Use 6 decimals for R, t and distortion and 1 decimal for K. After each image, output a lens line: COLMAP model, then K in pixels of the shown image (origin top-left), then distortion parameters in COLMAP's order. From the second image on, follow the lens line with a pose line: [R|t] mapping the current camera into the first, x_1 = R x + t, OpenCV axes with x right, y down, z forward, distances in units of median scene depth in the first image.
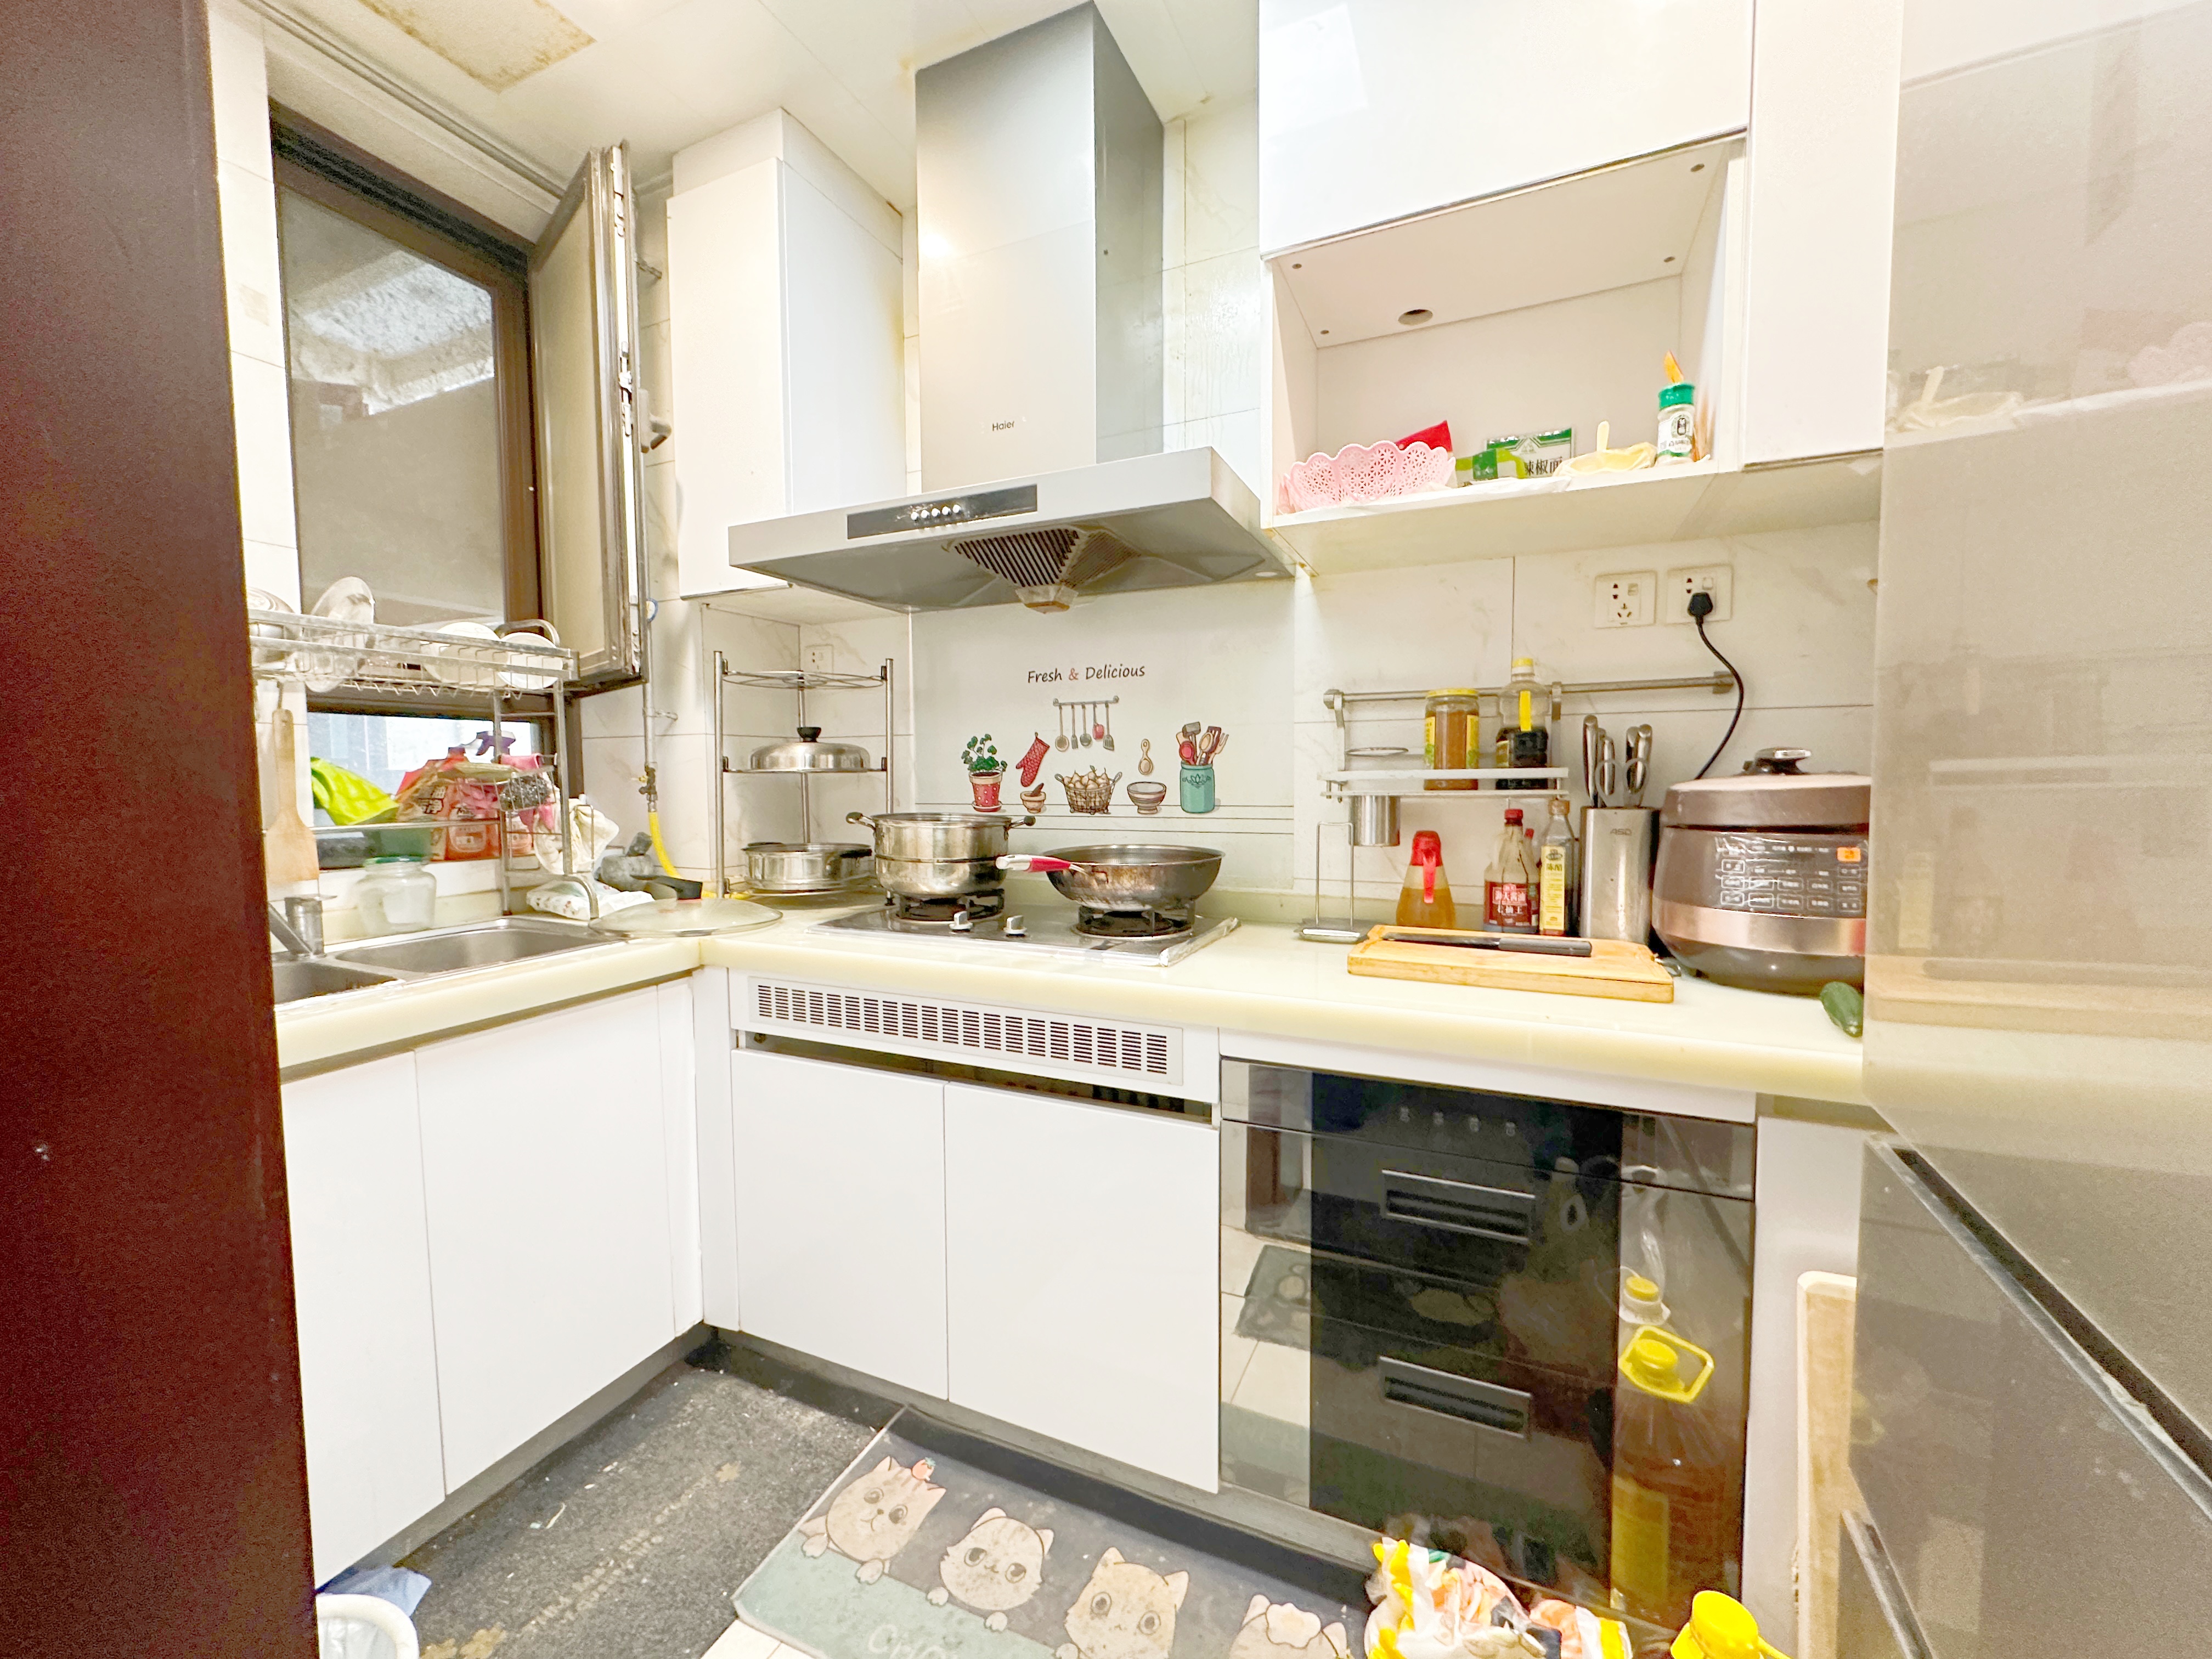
lens RADIAL K [[884.5, 0, 1110.8], [0, 884.5, 828.3], [0, 0, 1]] dist [-0.001102, -0.000035]
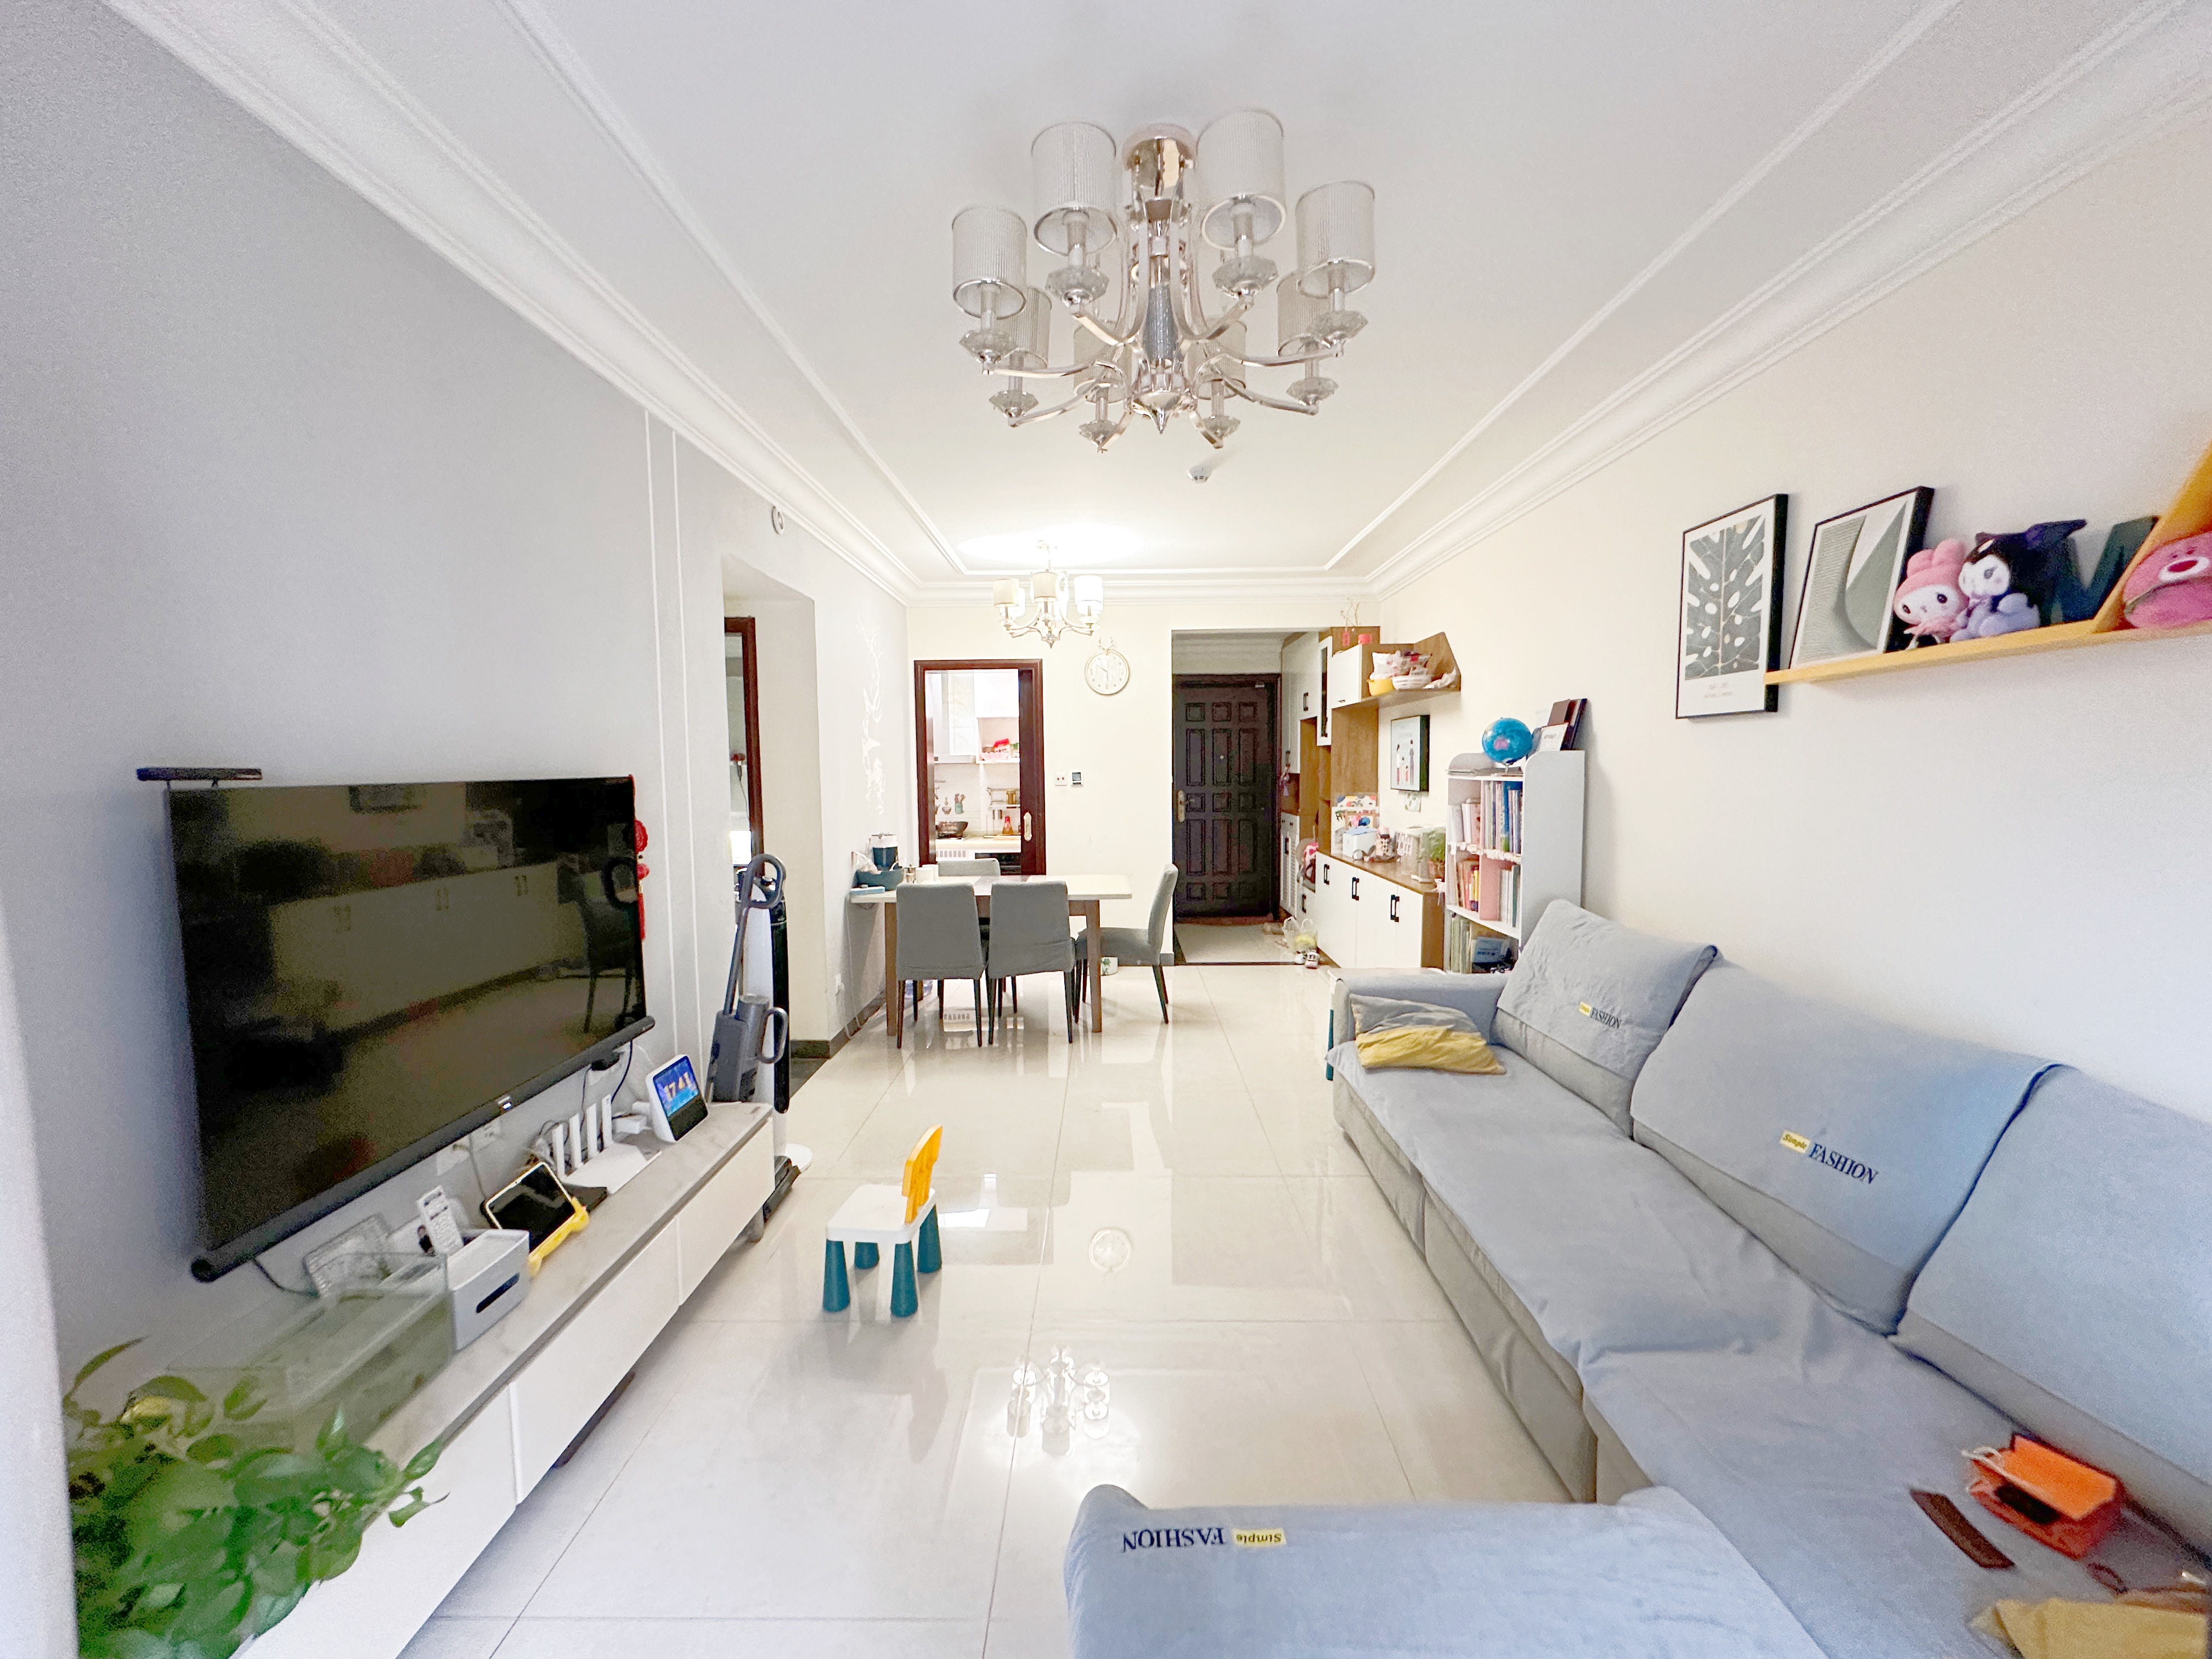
lens RADIAL K [[884.5, 0, 1107.7], [0, 884.5, 839.1], [0, 0, 1]] dist [-0.001102, -0.000035]
pose [[0.916967, -0.038123, 0.397137, -1.031710], [0.031082, 0.999225, 0.024152, 0.026708], [-0.397750, -0.009803, 0.917441, -3.534062]]
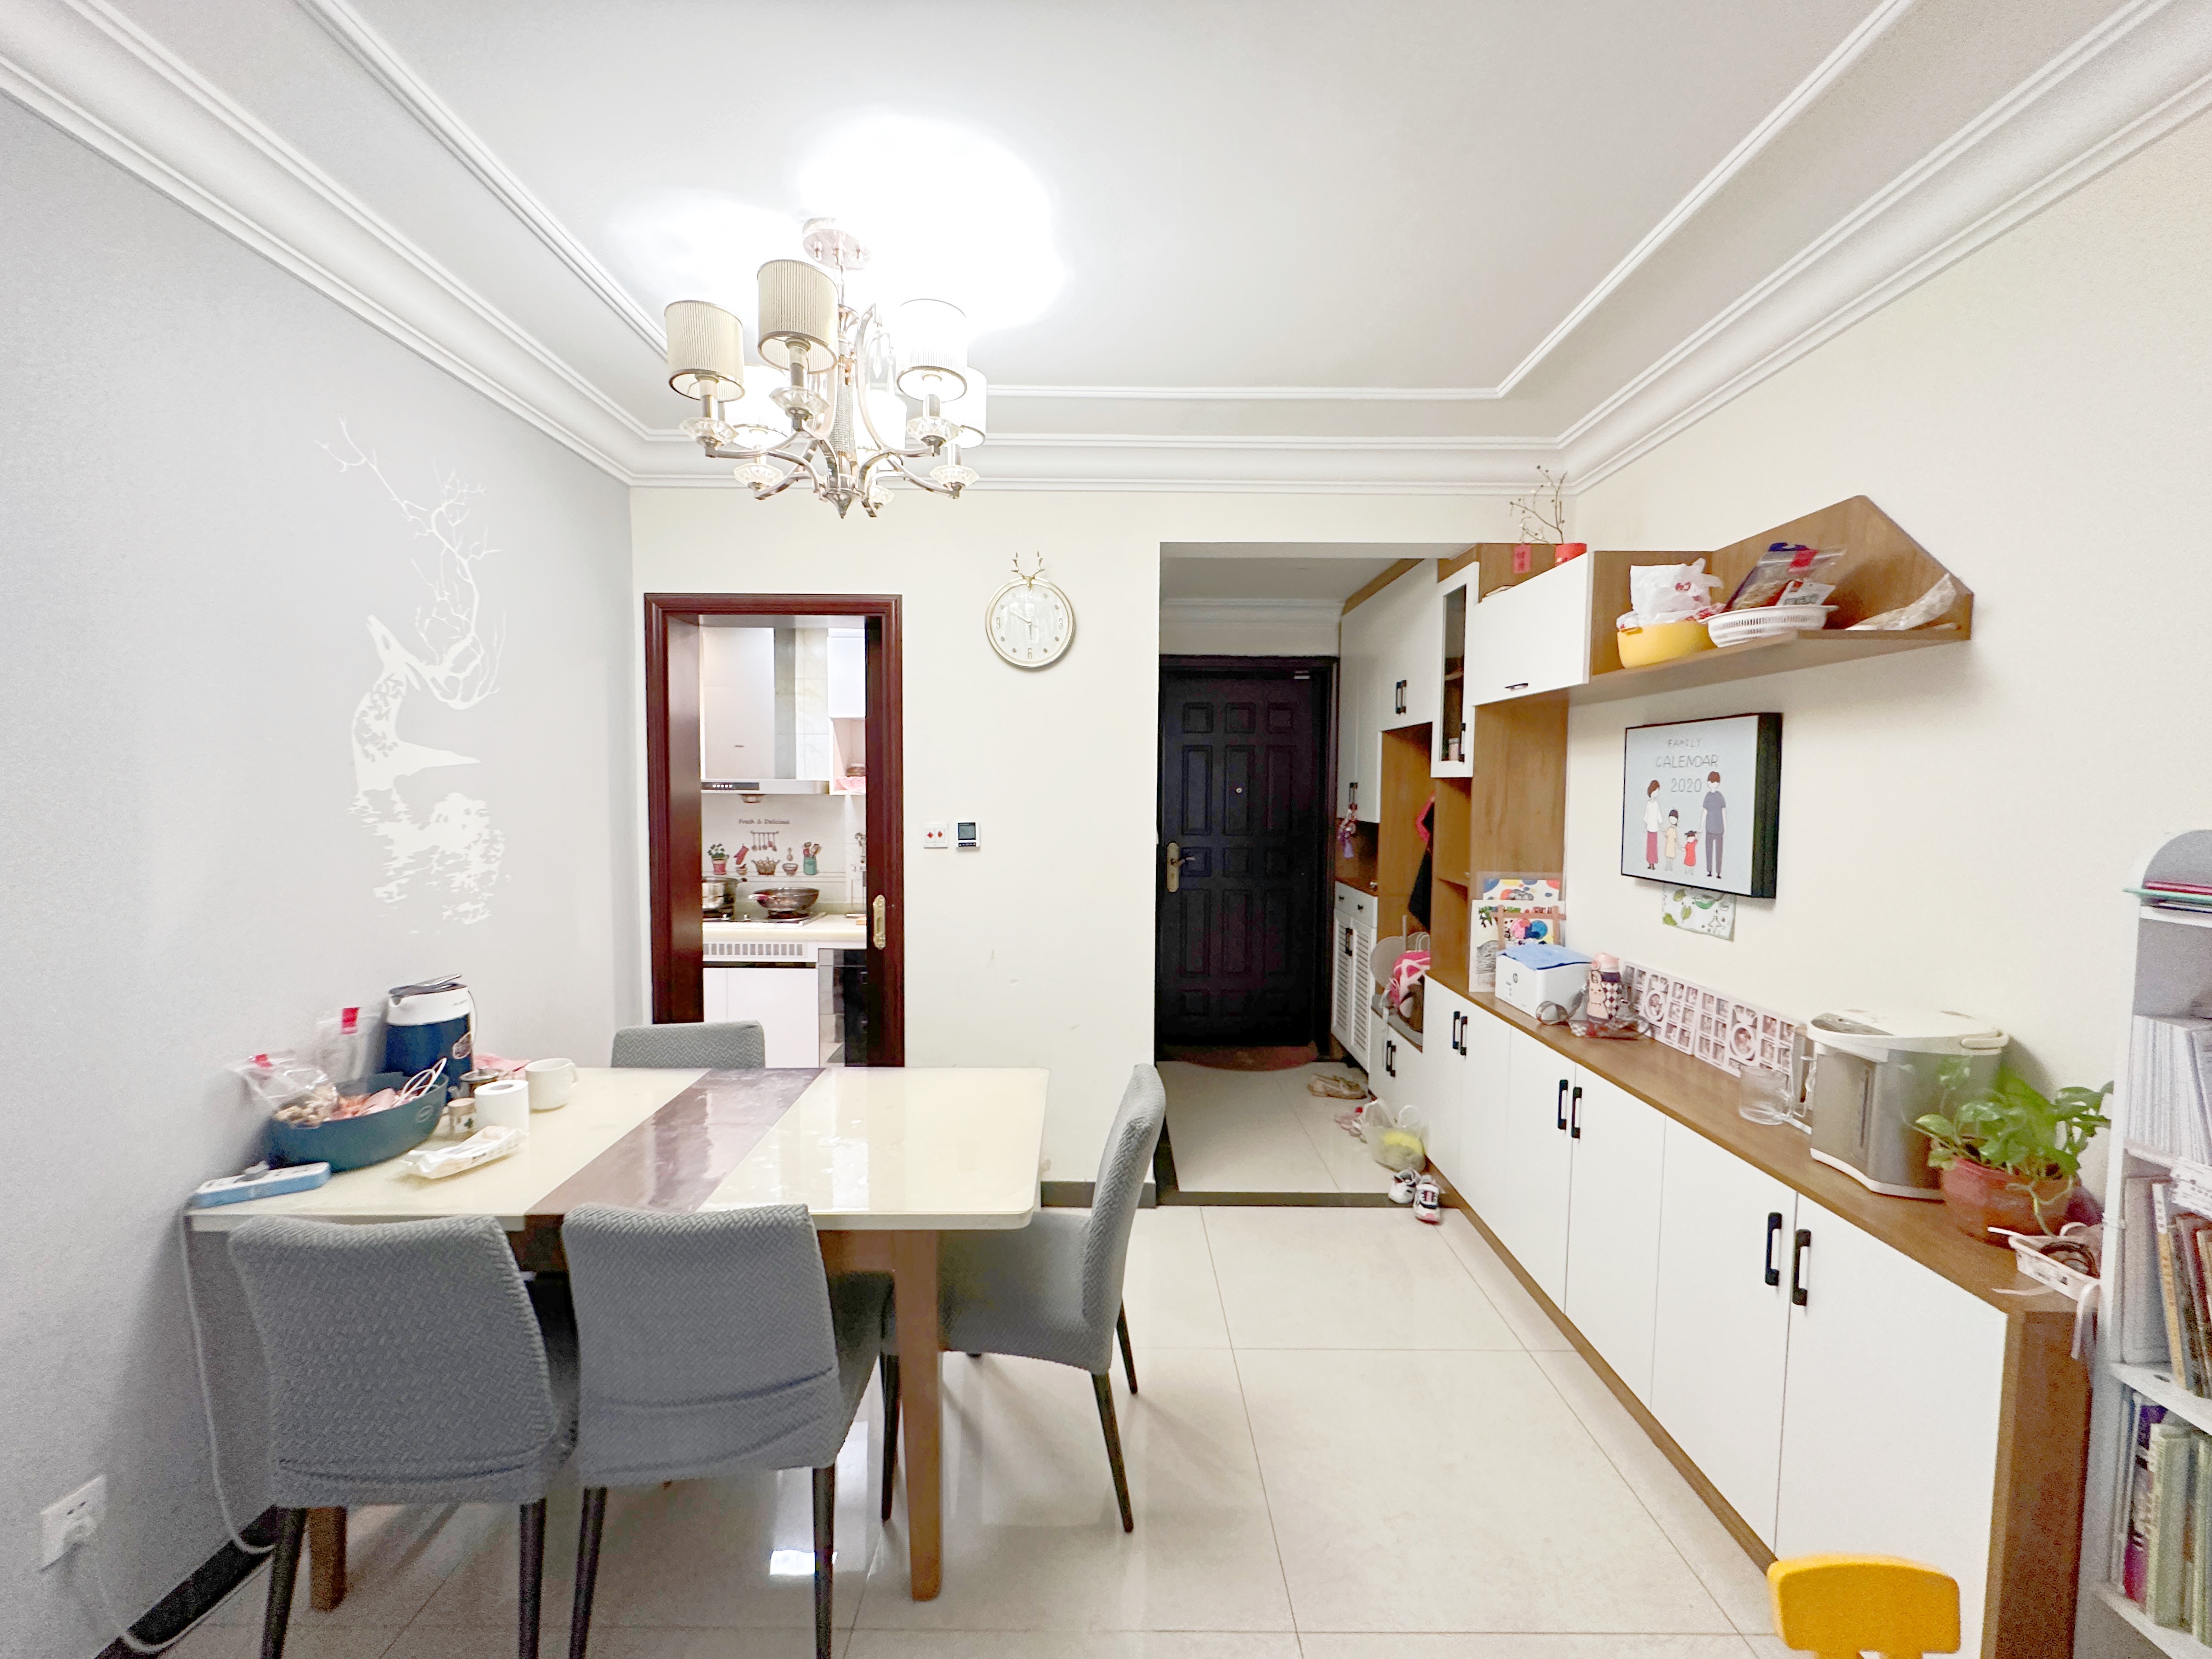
lens RADIAL K [[884.5, 0, 1110.4], [0, 884.5, 832.7], [0, 0, 1]] dist [-0.001102, -0.000035]
pose [[0.911385, -0.011333, 0.411400, -0.187420], [0.014165, 0.999892, -0.003838, -0.129373], [-0.411312, 0.009325, 0.911447, -1.951368]]
